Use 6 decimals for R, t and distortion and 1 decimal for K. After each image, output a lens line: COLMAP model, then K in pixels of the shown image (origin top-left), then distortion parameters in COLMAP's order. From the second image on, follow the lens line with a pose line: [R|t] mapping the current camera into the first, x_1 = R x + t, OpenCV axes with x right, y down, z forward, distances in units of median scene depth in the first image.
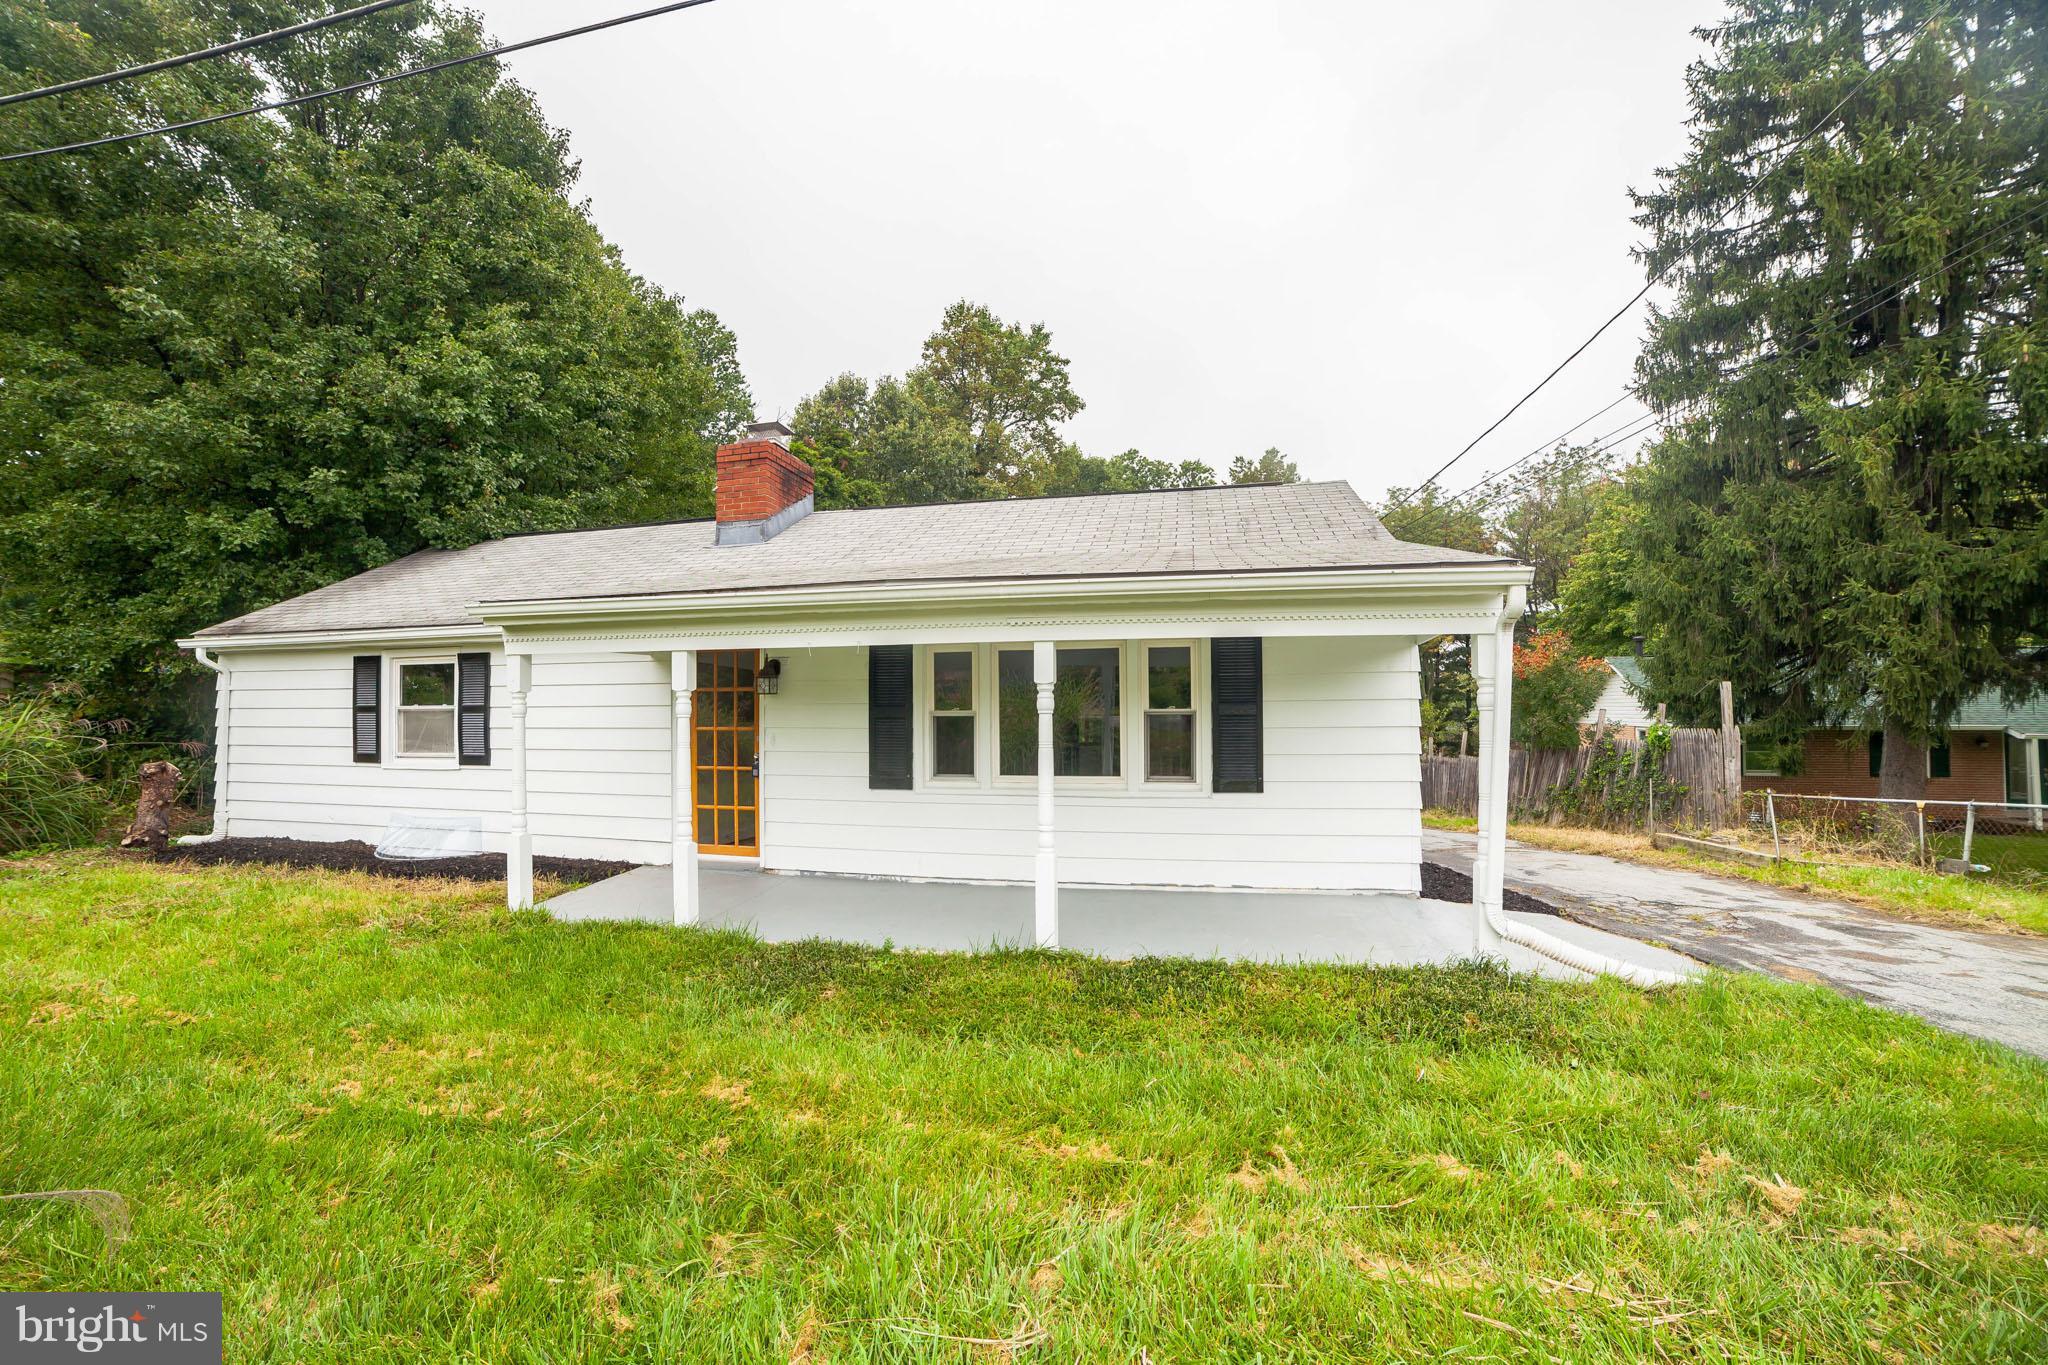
lens RADIAL K [[826.5, 0, 1019.5], [0, 826.5, 693.7], [0, 0, 1]] dist [-0.103439, 0.040396]
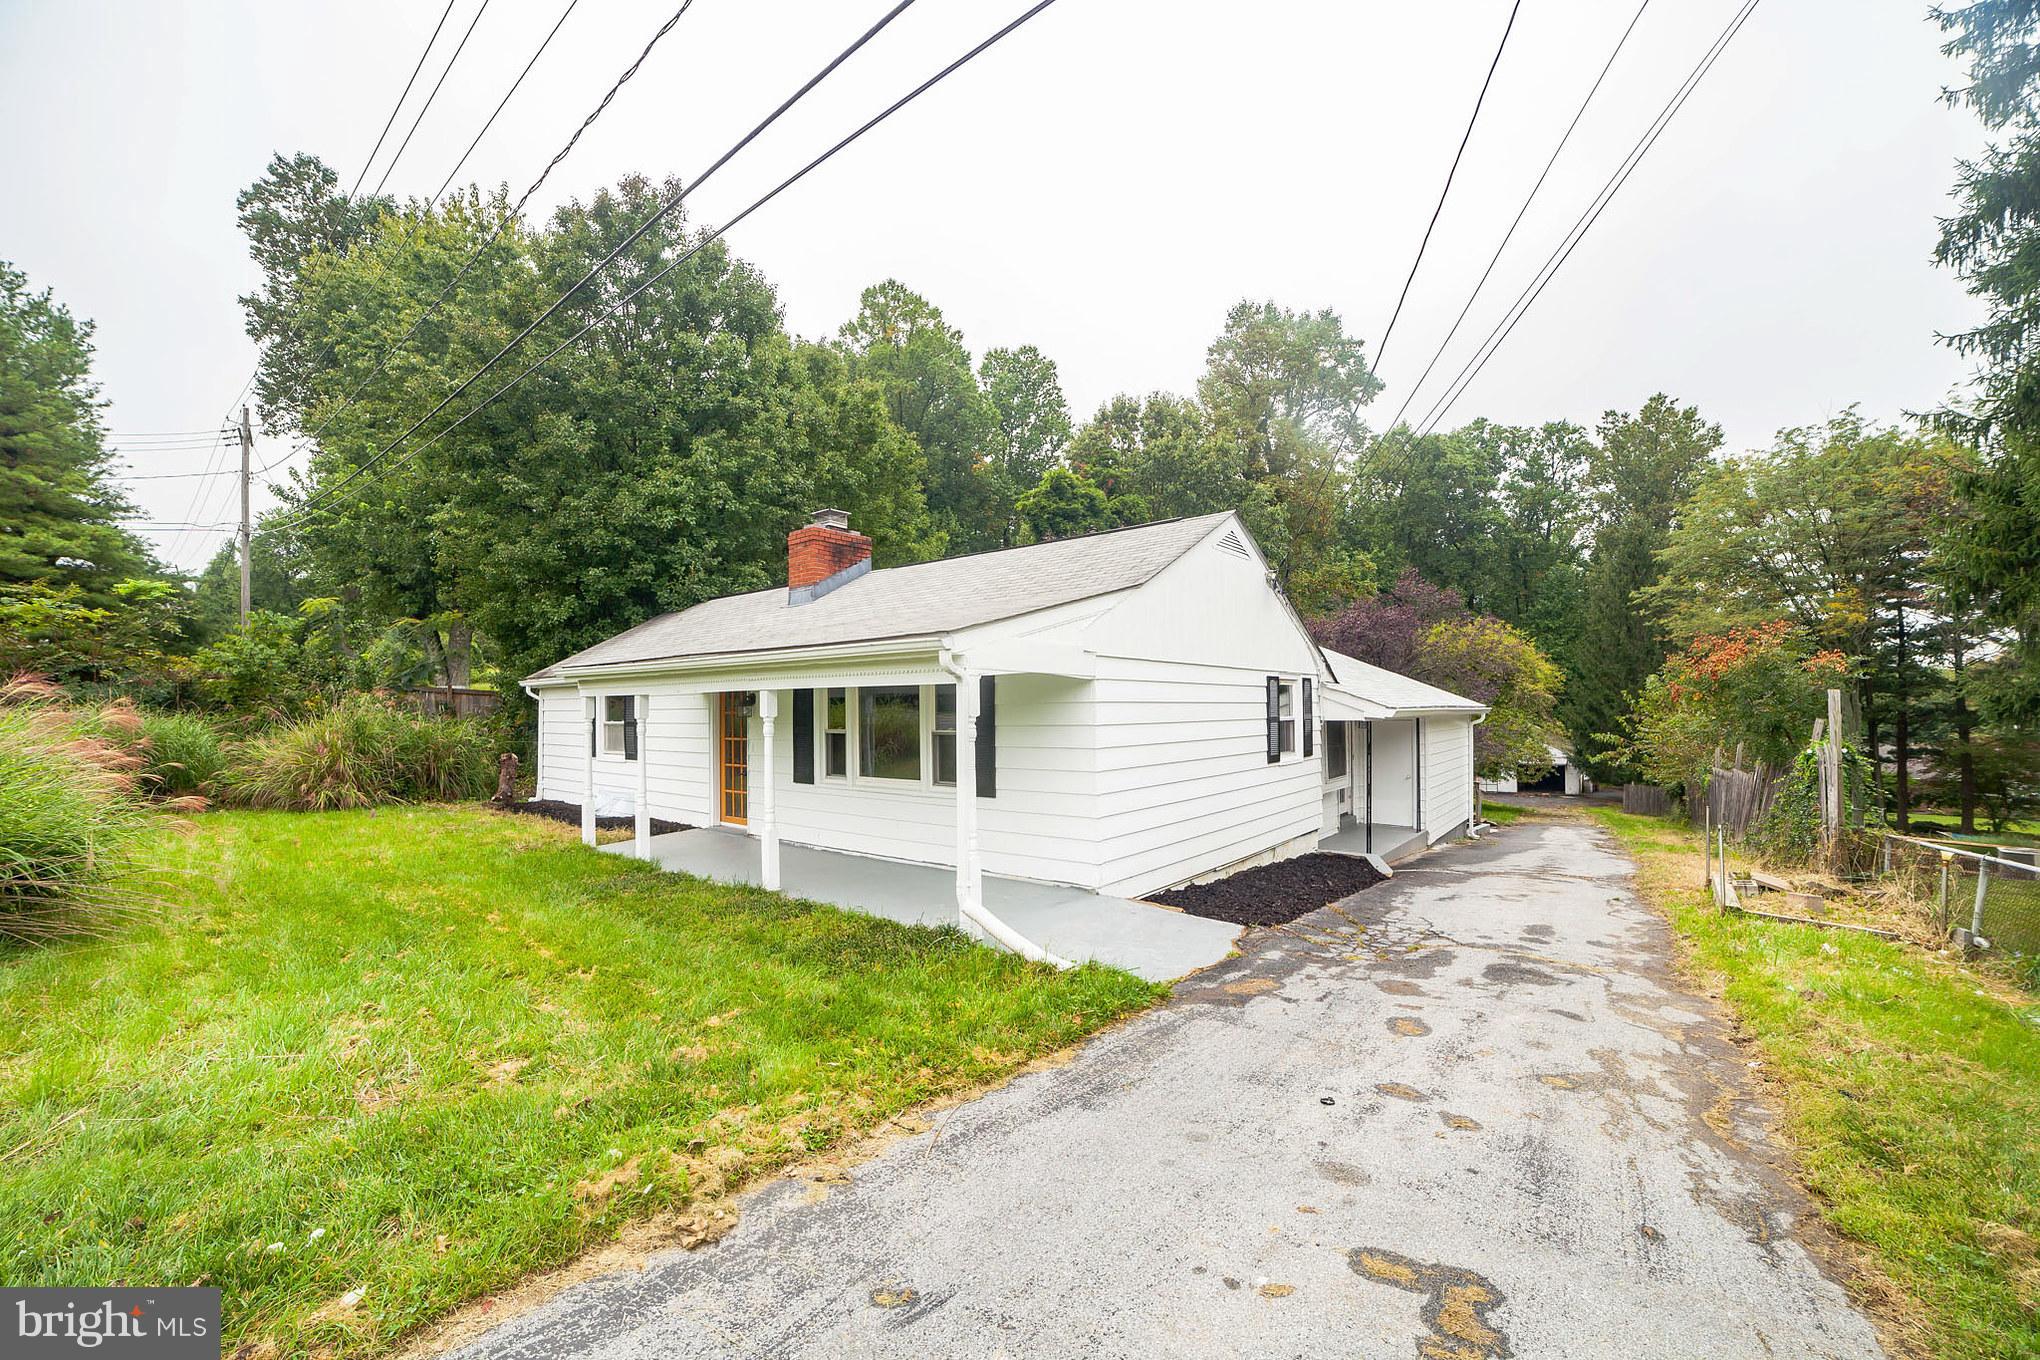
lens RADIAL K [[823.3, 0, 1015.5], [0, 823.3, 691.2], [0, 0, 1]] dist [-0.103439, 0.040396]
pose [[0.903177, -0.013789, -0.429046, 0.482347], [0.013776, 0.999900, -0.003137, -0.021290], [0.429046, -0.003078, 0.903277, -0.081326]]
